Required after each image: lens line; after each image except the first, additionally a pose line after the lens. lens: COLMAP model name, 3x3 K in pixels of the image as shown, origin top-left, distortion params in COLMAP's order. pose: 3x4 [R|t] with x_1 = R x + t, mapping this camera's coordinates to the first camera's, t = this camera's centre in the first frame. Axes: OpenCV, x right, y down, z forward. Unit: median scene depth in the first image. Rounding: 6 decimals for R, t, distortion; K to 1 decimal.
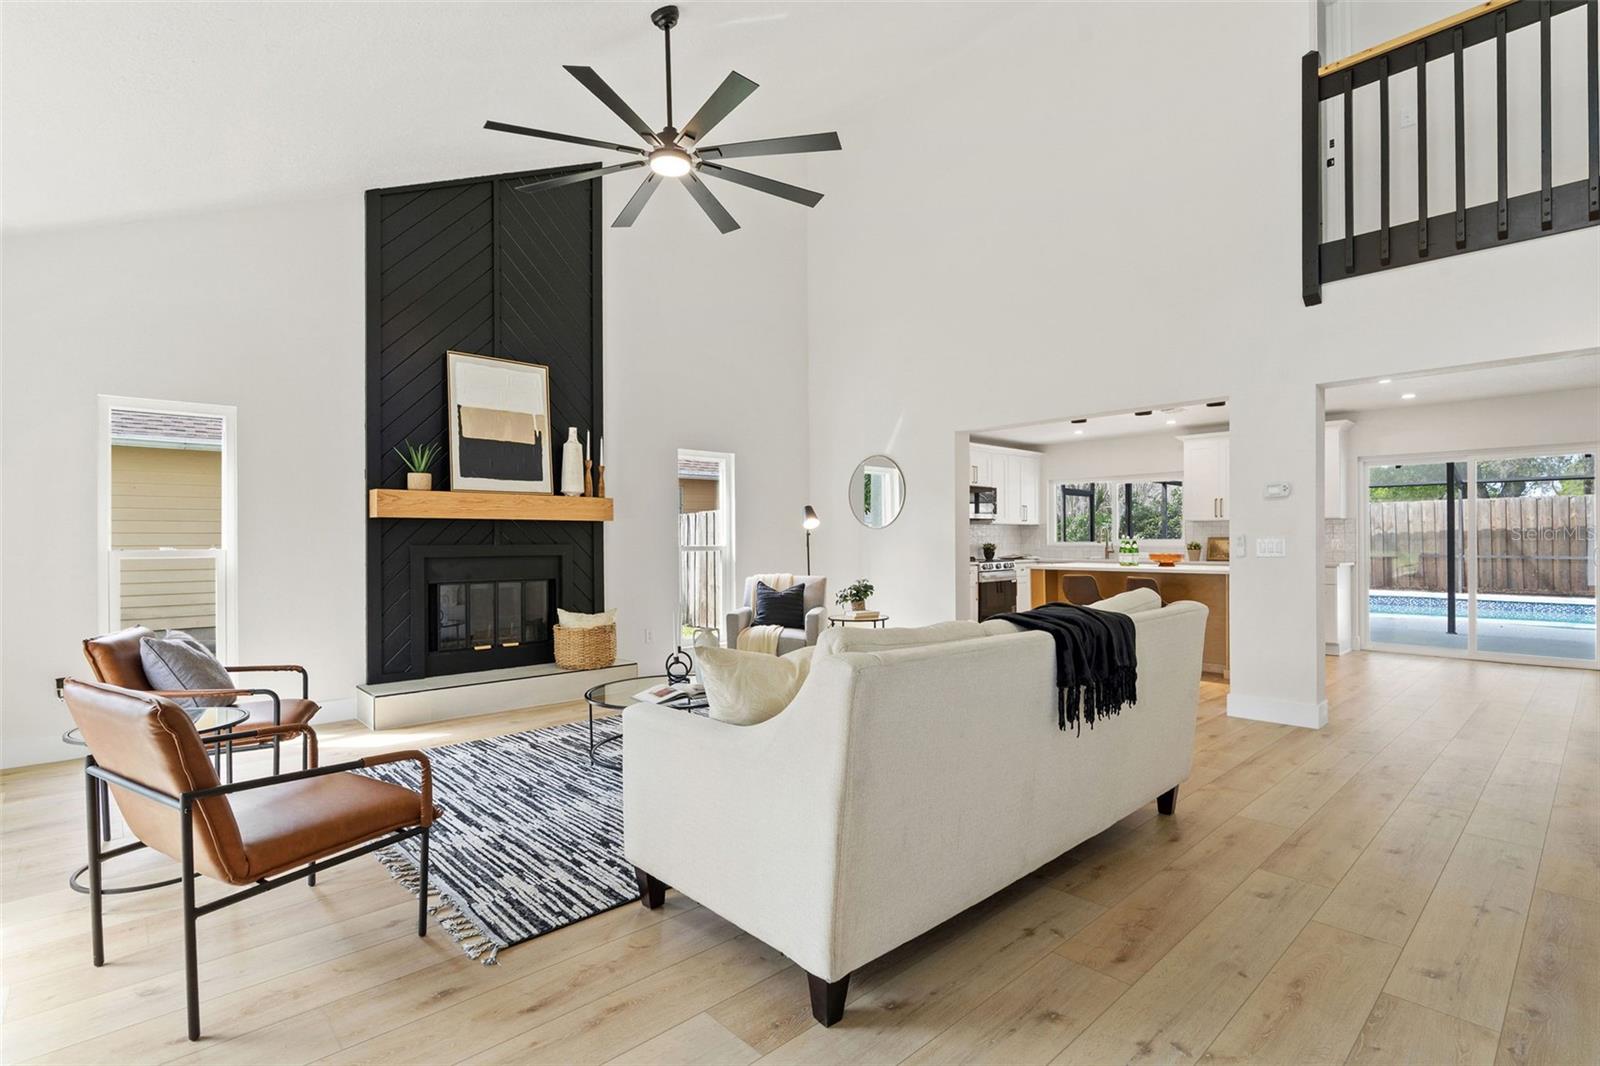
lens RADIAL K [[738.8, 0, 797.6], [0, 738.8, 531.2], [0, 0, 1]] dist [-0.011167, 0.002912]
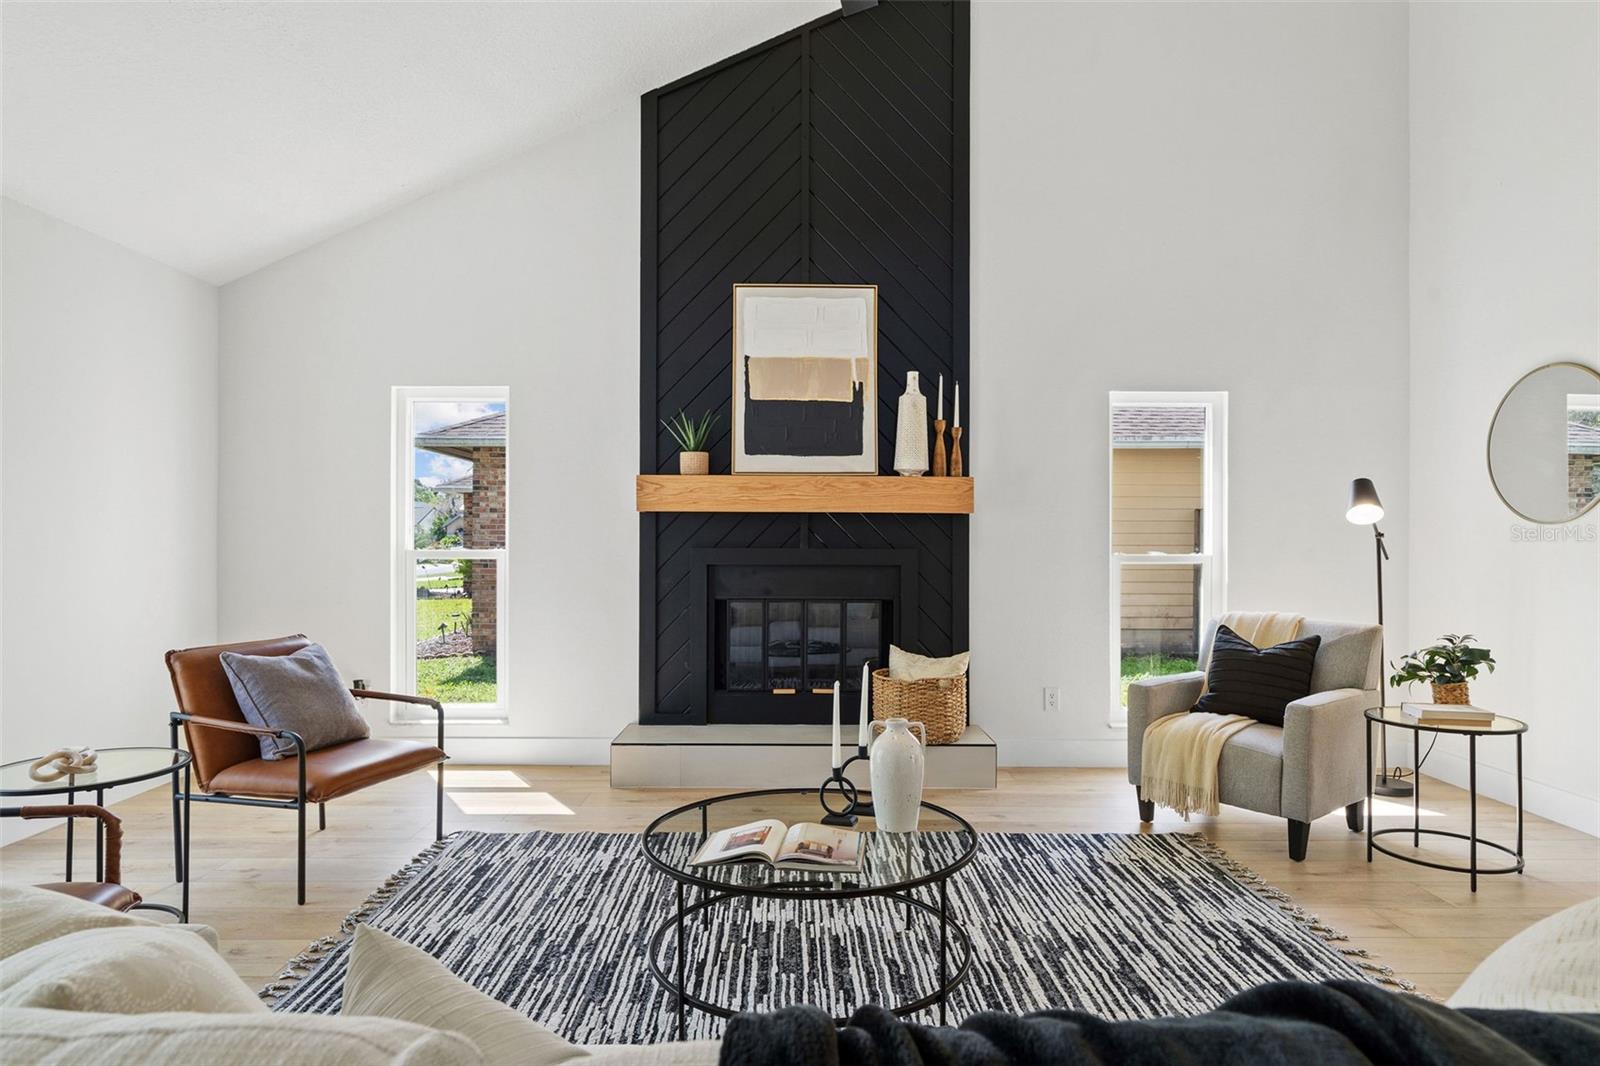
lens RADIAL K [[912.9, 0, 801.4], [0, 912.9, 532.8], [0, 0, 1]] dist [-0.002828, -0.003410]
pose [[0.749174, 0.003353, -0.662365, 0.163142], [-0.000921, 0.999991, 0.004020, -0.000120], [0.662373, -0.002402, 0.749171, 0.327706]]
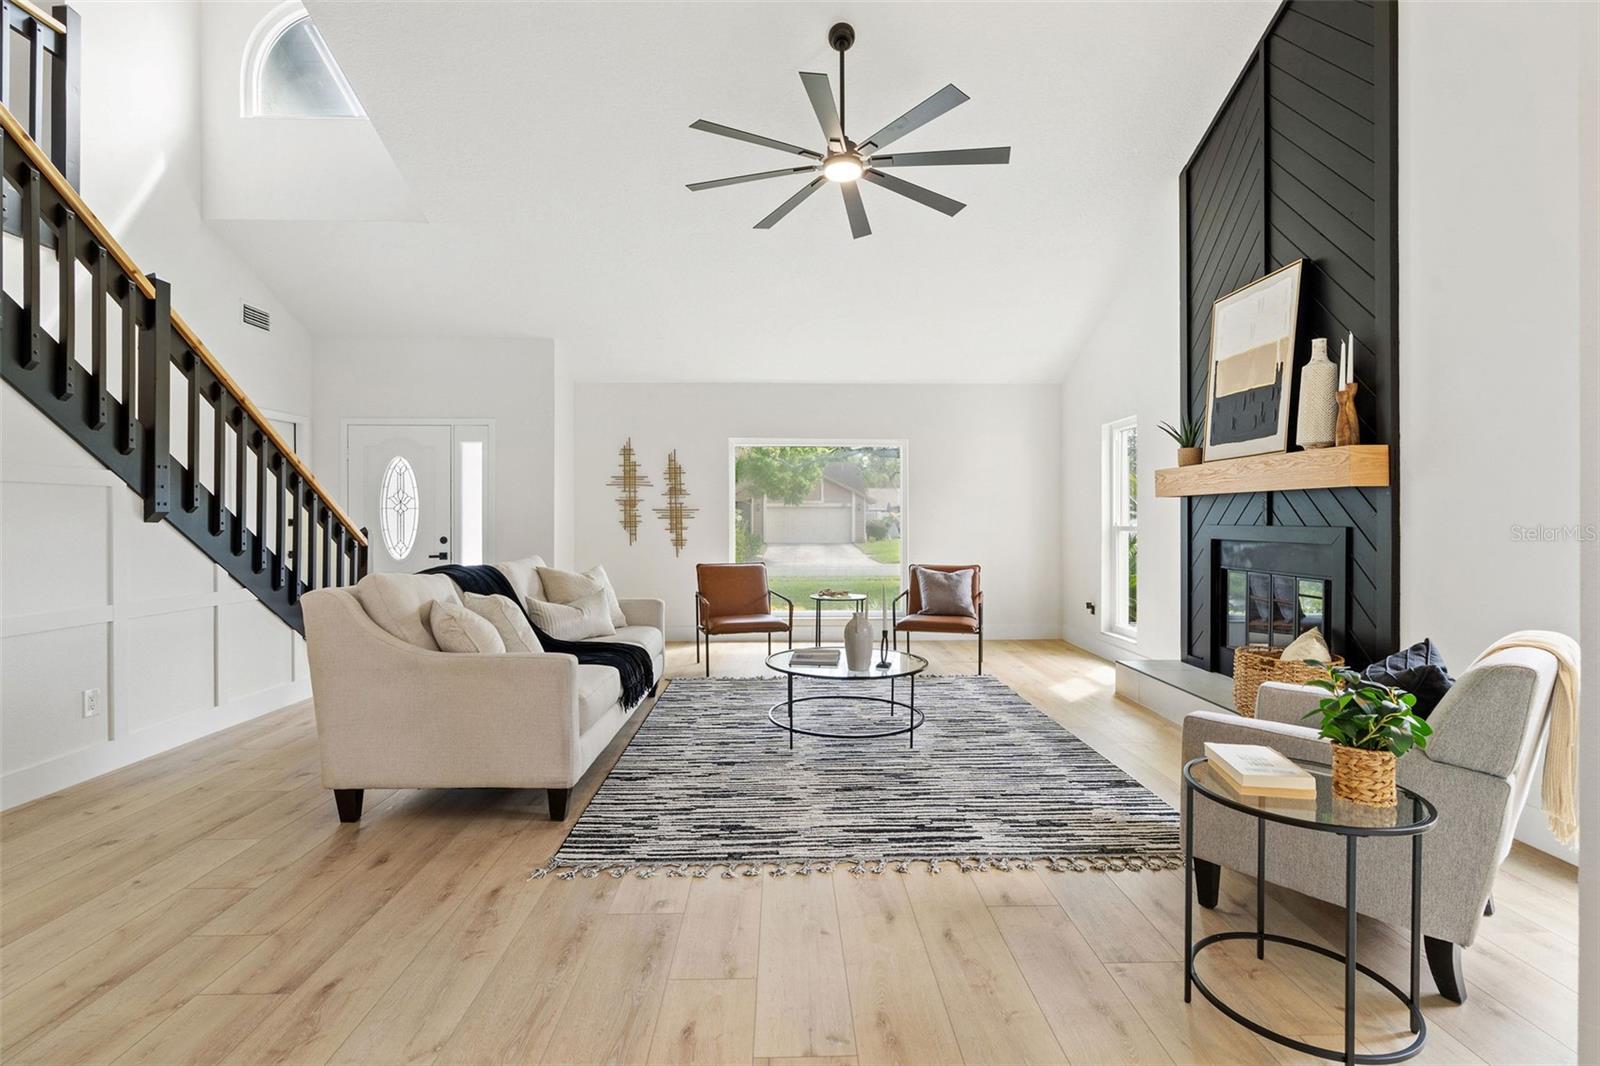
lens RADIAL K [[738.8, 0, 814.1], [0, 738.8, 513.5], [0, 0, 1]] dist [-0.011167, 0.002912]
pose [[-0.636751, -0.005624, -0.771049, 0.446637], [0.007436, 0.999882, -0.013433, 0.011398], [0.771034, -0.014287, -0.636634, 1.077117]]
